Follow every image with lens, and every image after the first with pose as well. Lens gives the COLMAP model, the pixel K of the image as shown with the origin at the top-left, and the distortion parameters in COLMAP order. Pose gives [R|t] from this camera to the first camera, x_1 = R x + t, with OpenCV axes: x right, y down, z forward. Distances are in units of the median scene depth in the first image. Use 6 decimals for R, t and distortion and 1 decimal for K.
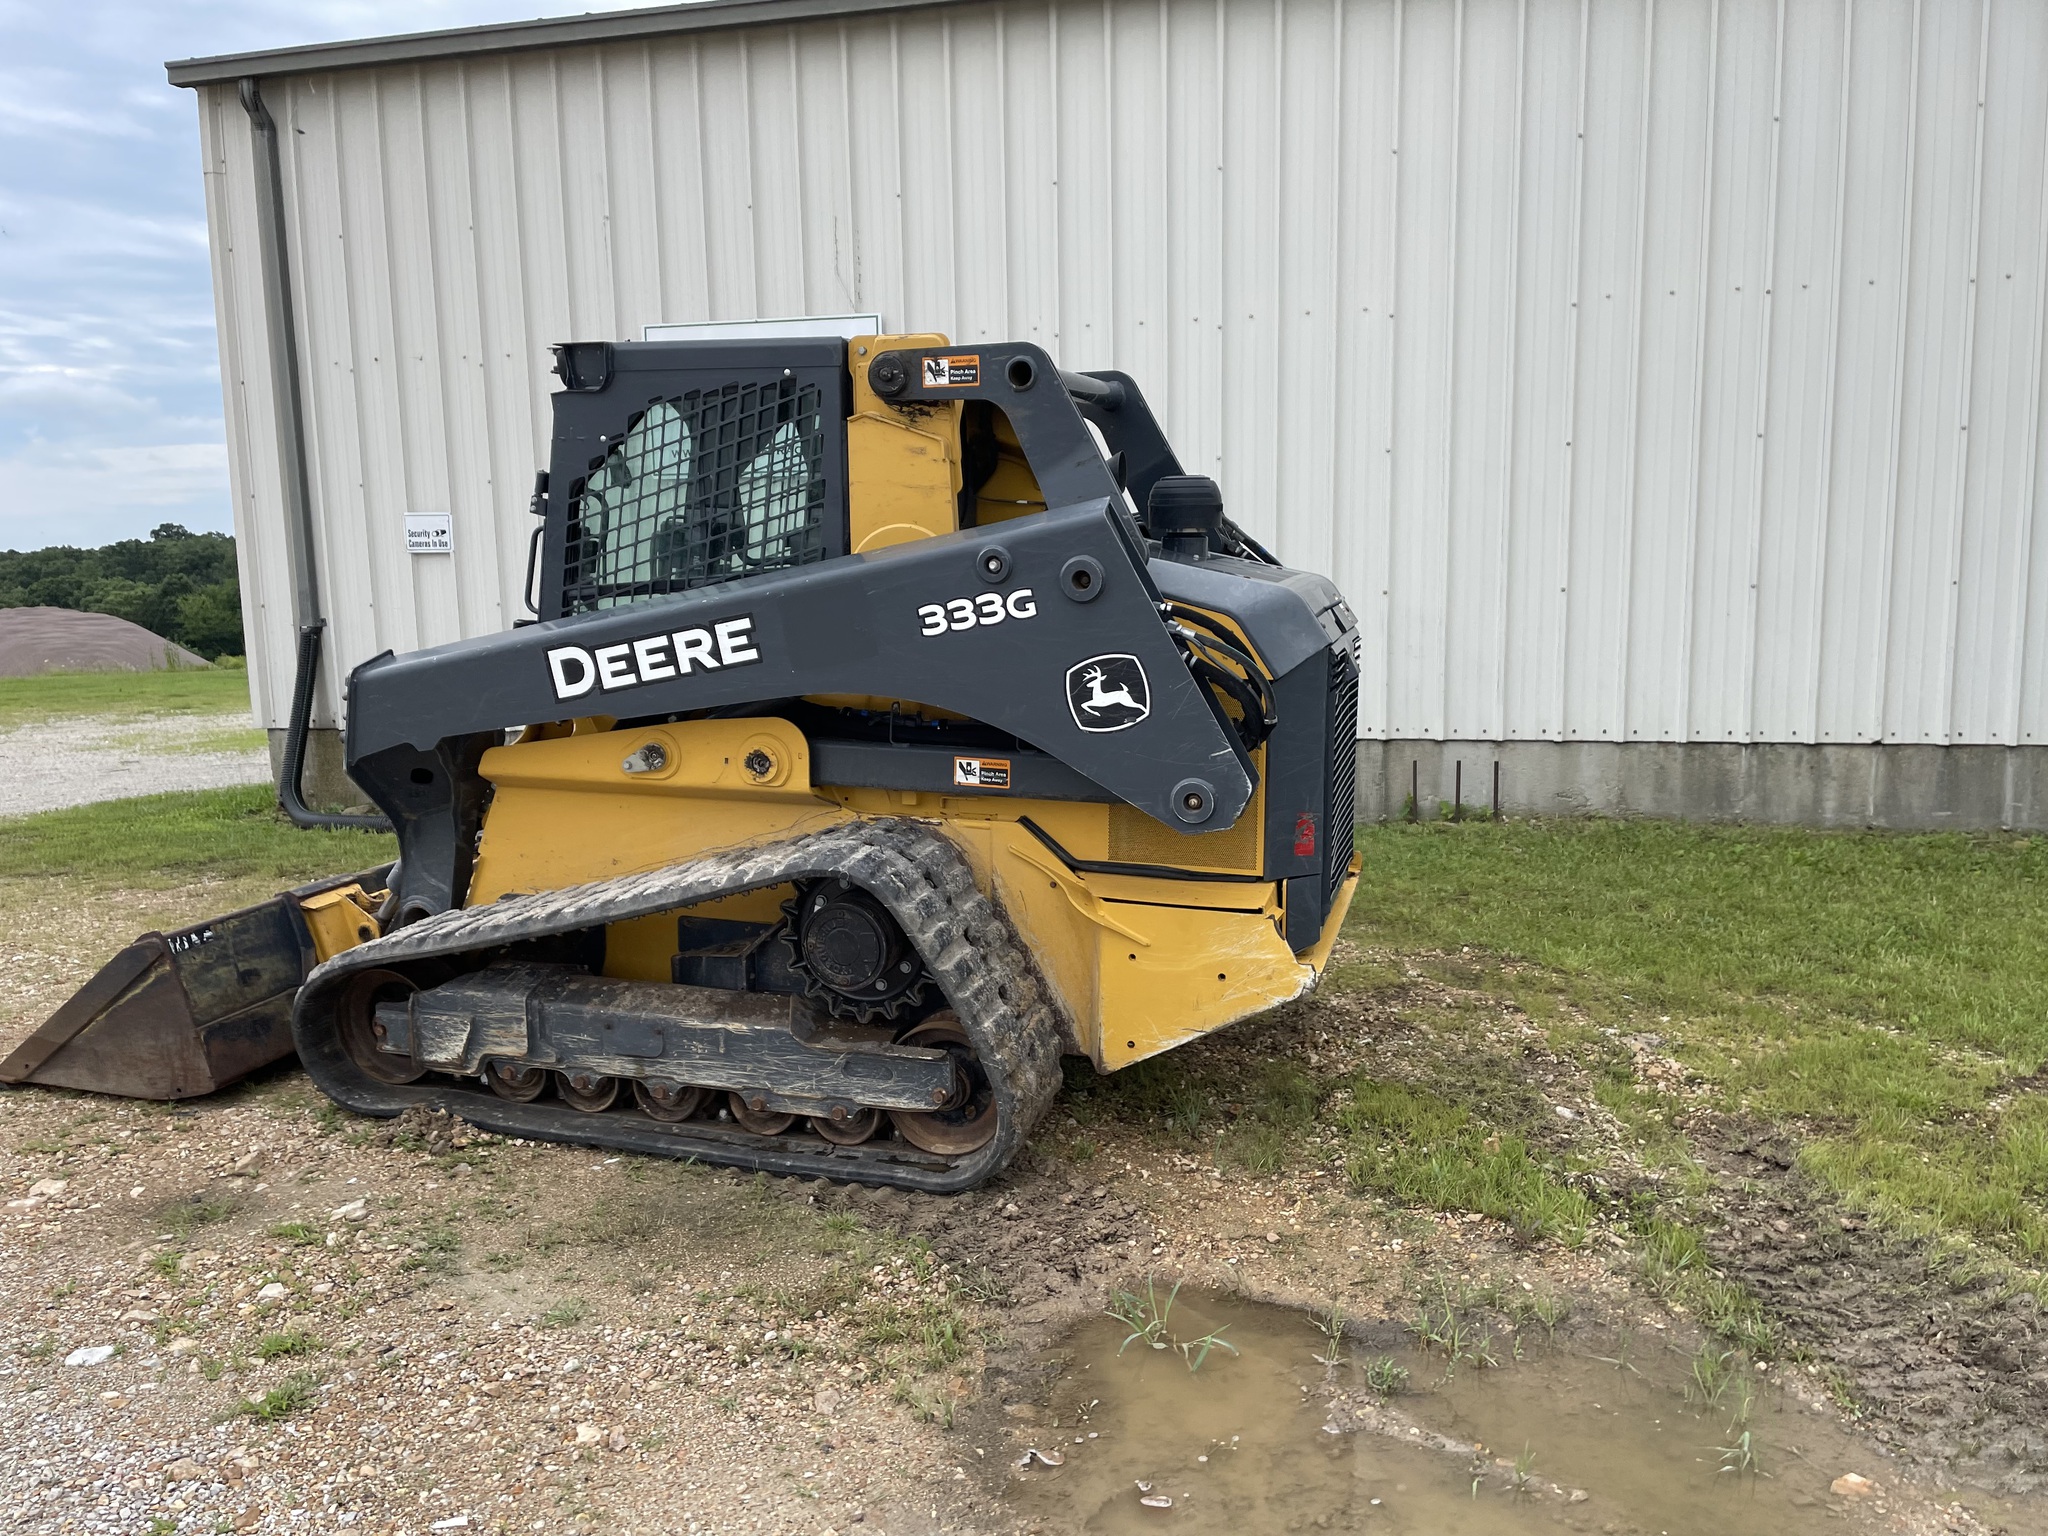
lens RADIAL K [[1542.4, 0, 1025.4], [0, 1542.4, 779.3], [0, 0, 1]] dist [0.097219, -0.126432]
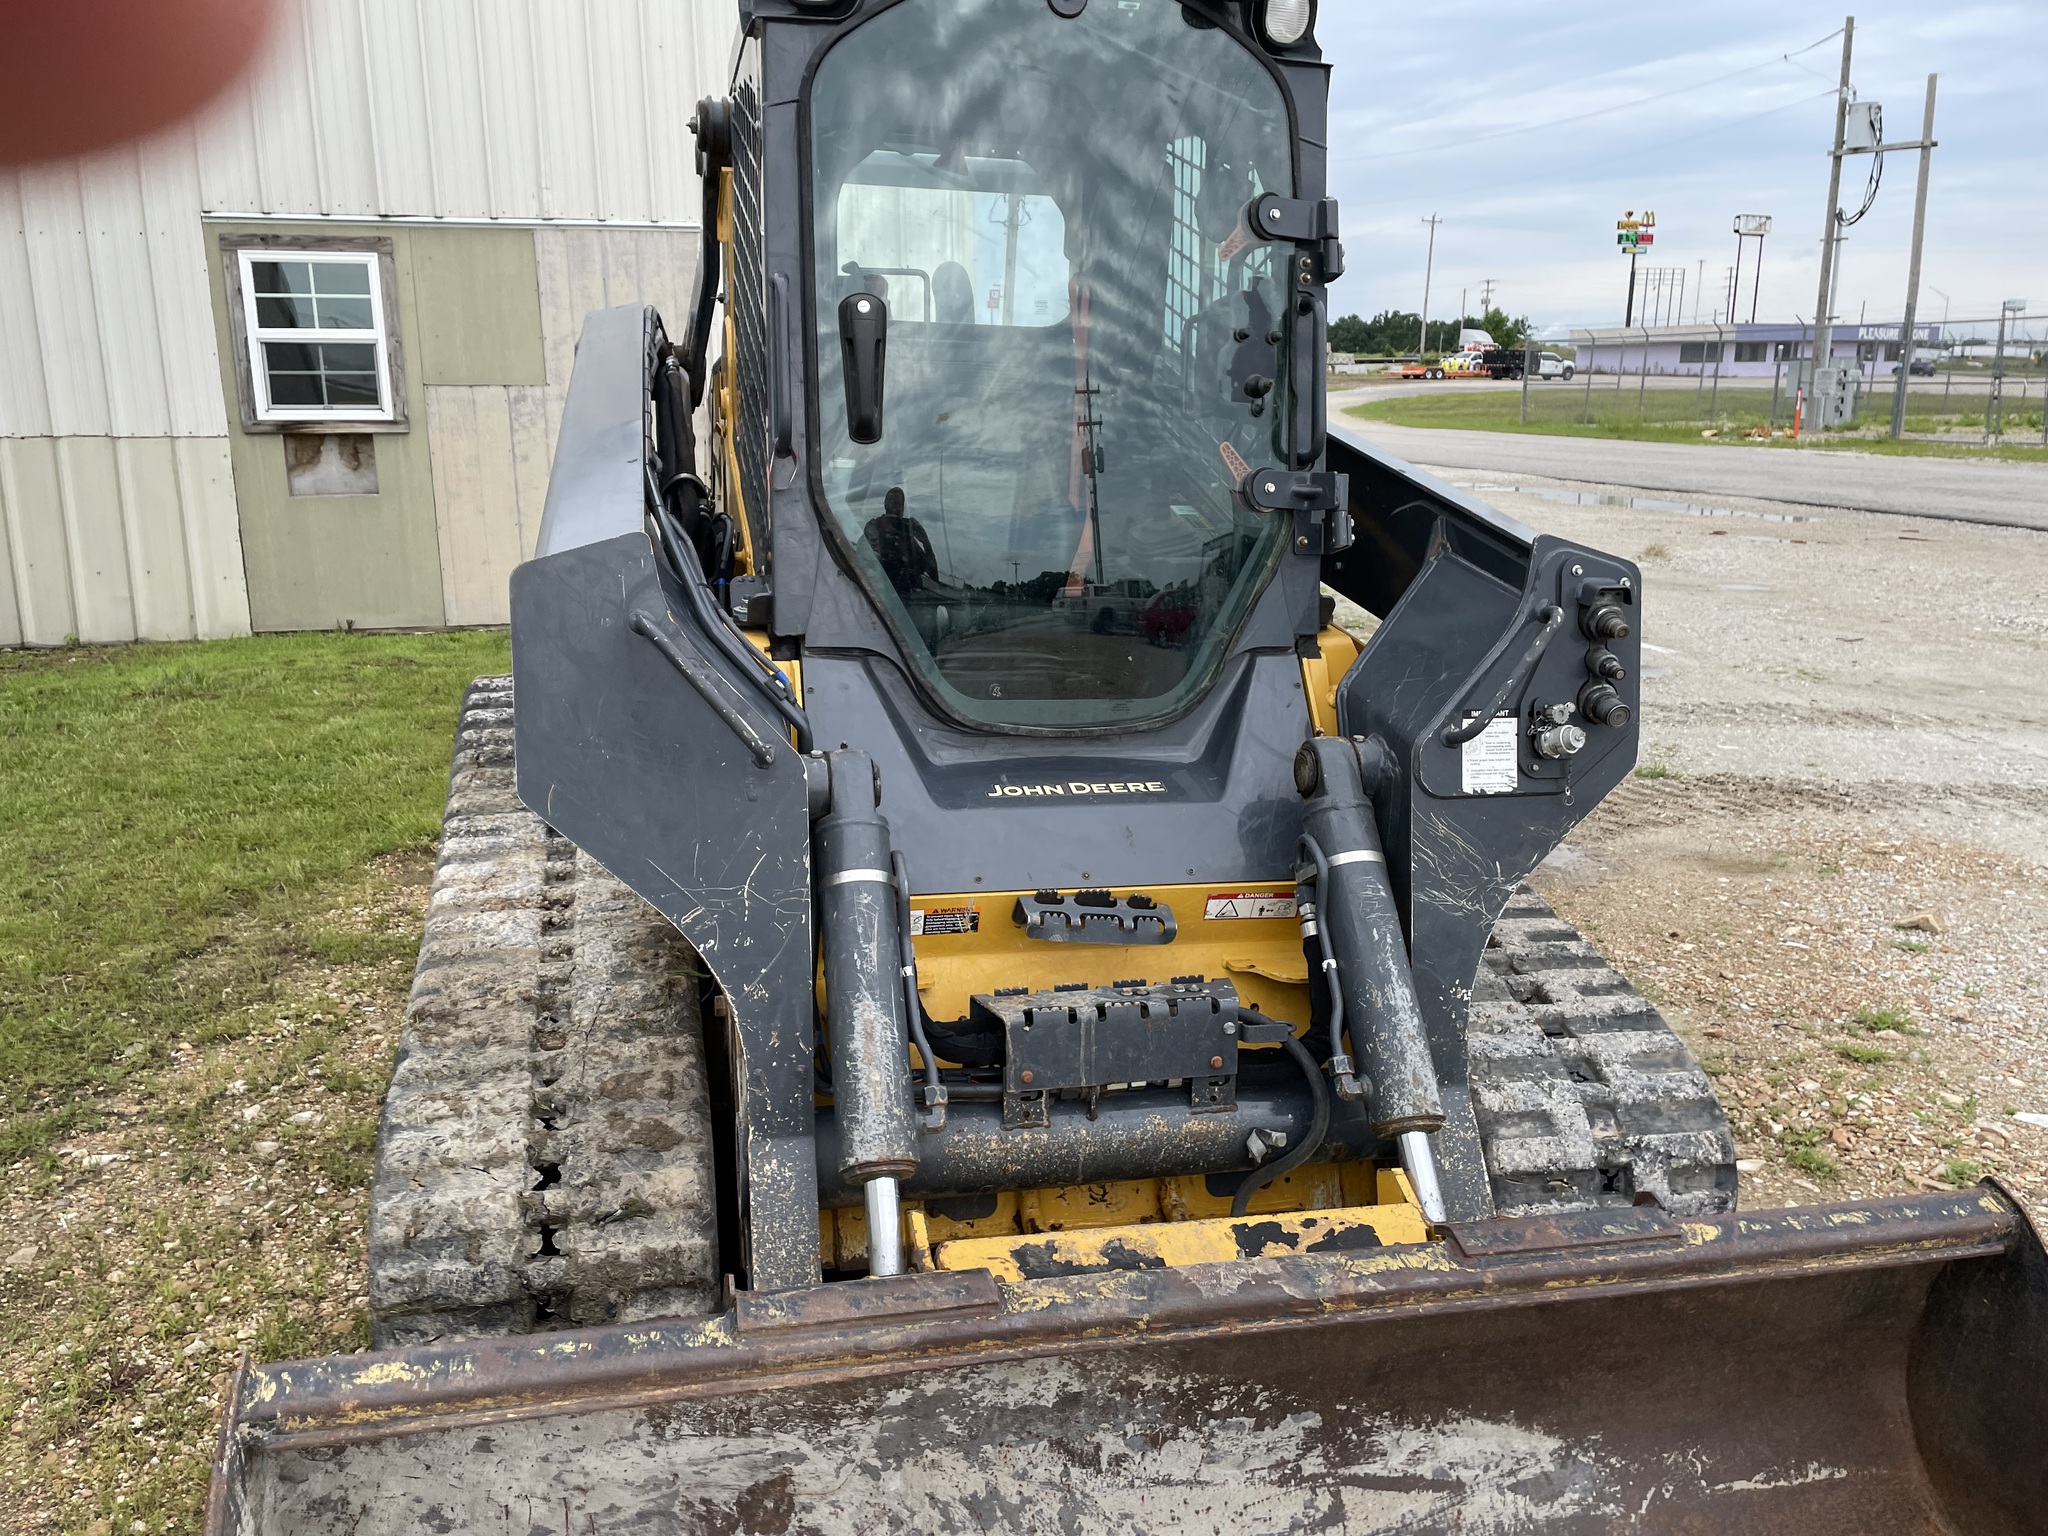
lens RADIAL K [[1542.4, 0, 1004.1], [0, 1542.4, 758.8], [0, 0, 1]] dist [0.097219, -0.126432]
pose [[-0.500577, -0.185285, 0.845631, -0.831061], [0.131736, 0.949147, 0.285948, -0.199033], [-0.855610, 0.254539, -0.450712, 1.521715]]
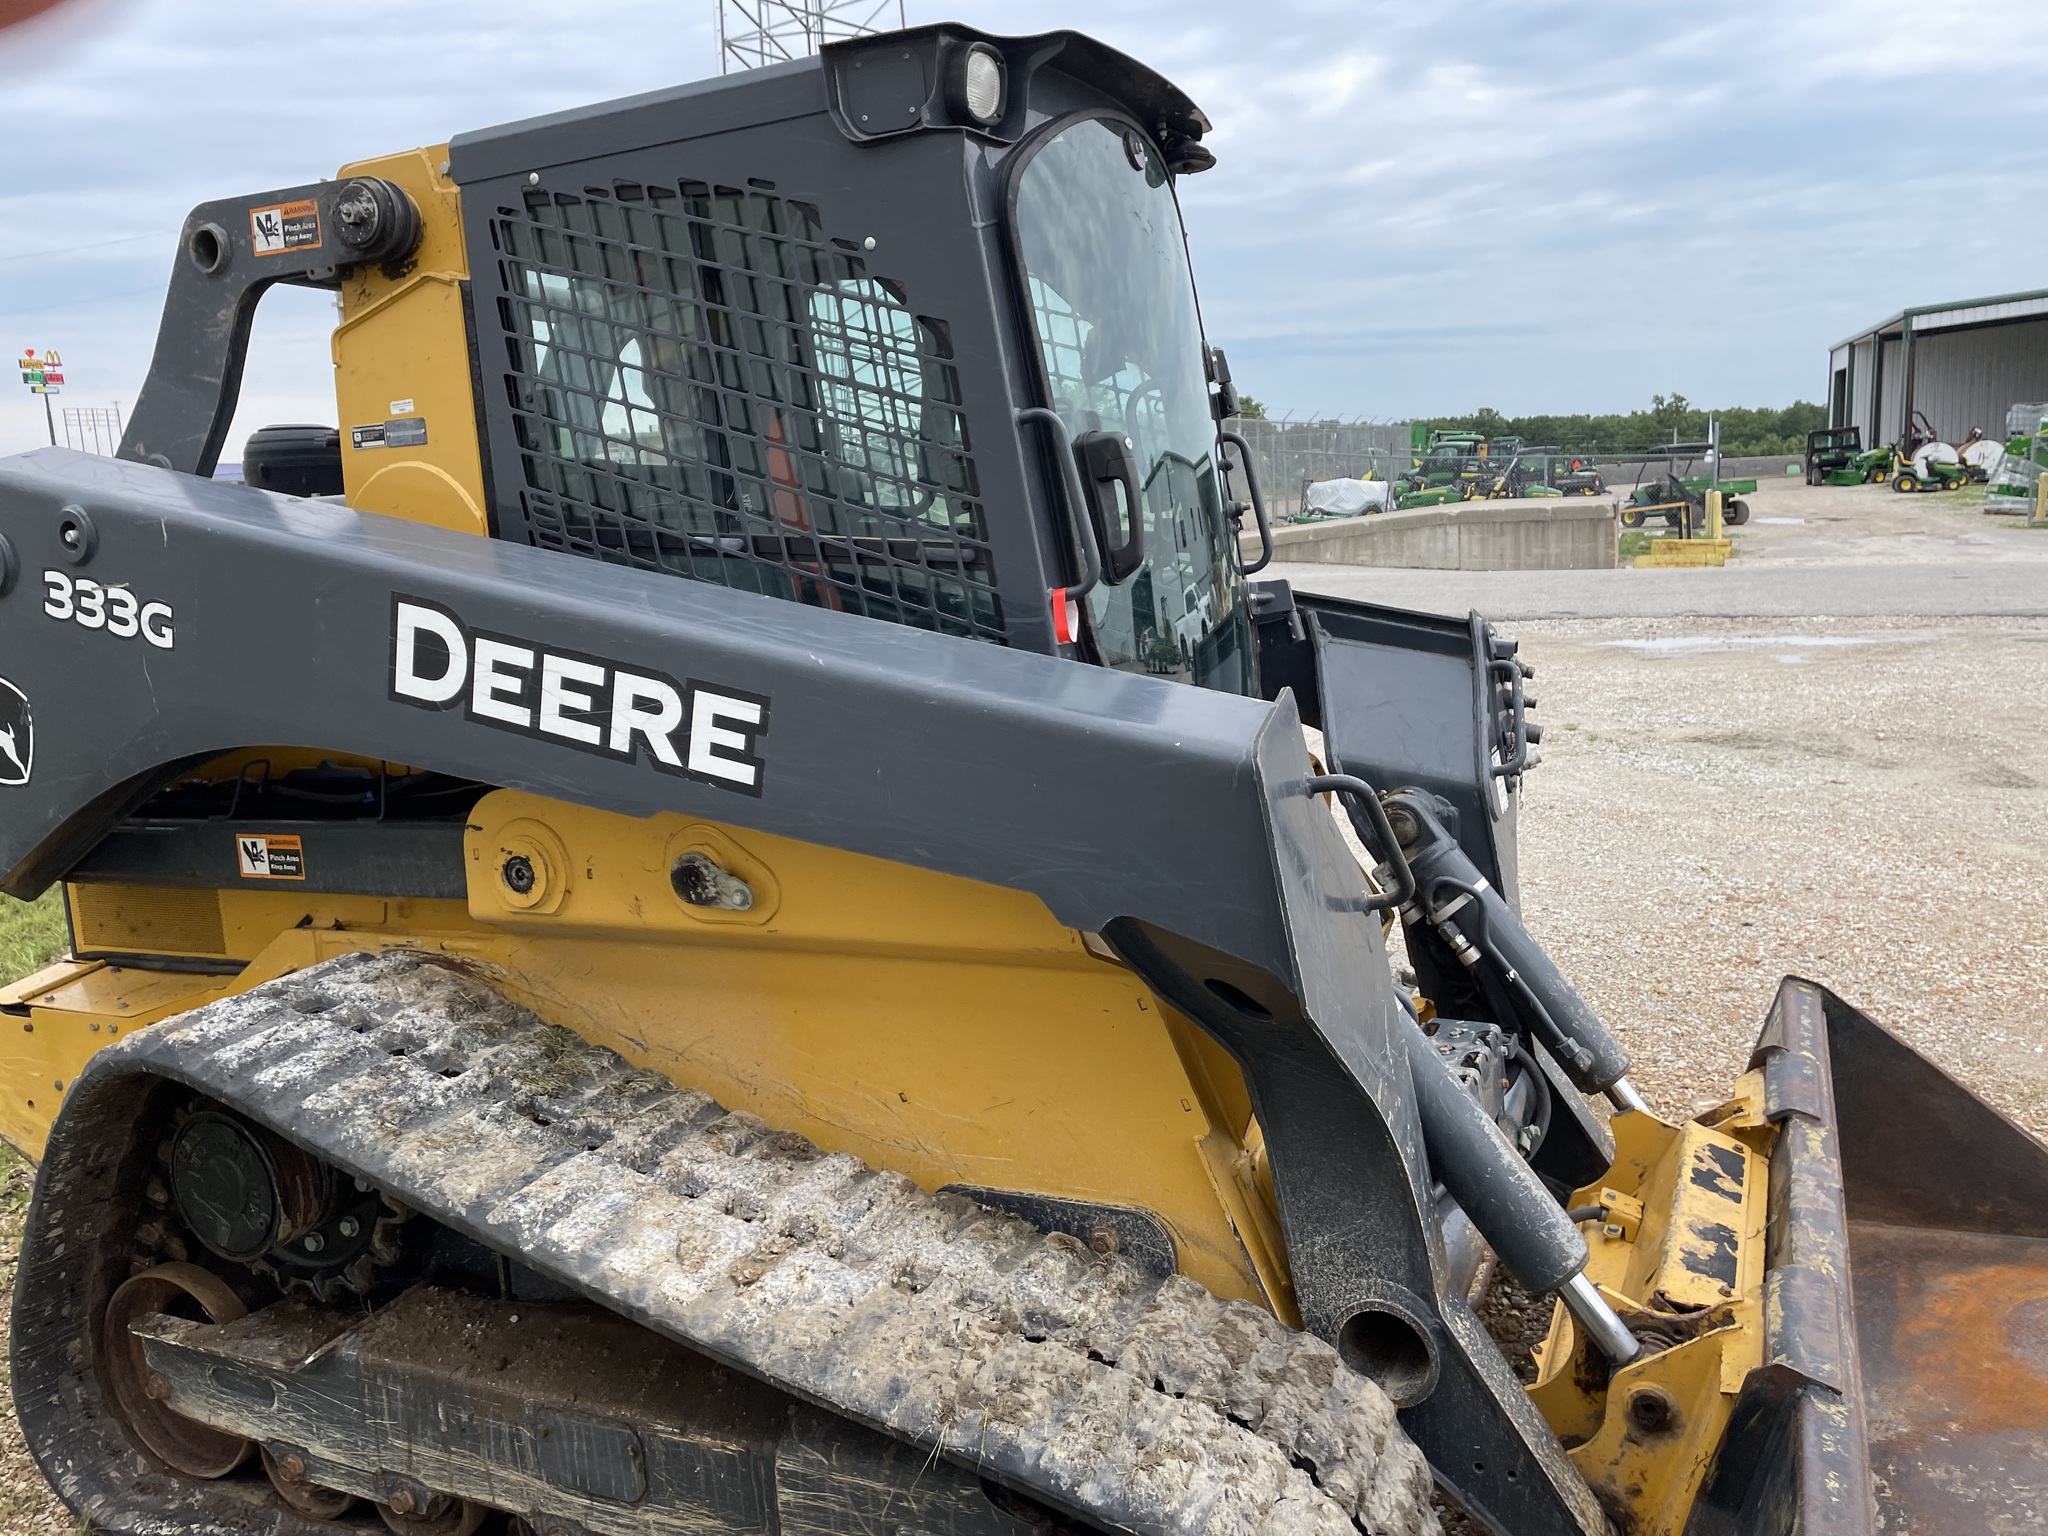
lens RADIAL K [[1542.4, 0, 1000.2], [0, 1542.4, 739.5], [0, 0, 1]] dist [0.097219, -0.126432]
pose [[-0.987151, 0.043148, 0.153856, -0.339224], [0.088010, 0.950460, 0.298129, -0.265700], [-0.133370, 0.307839, -0.942044, 1.806369]]
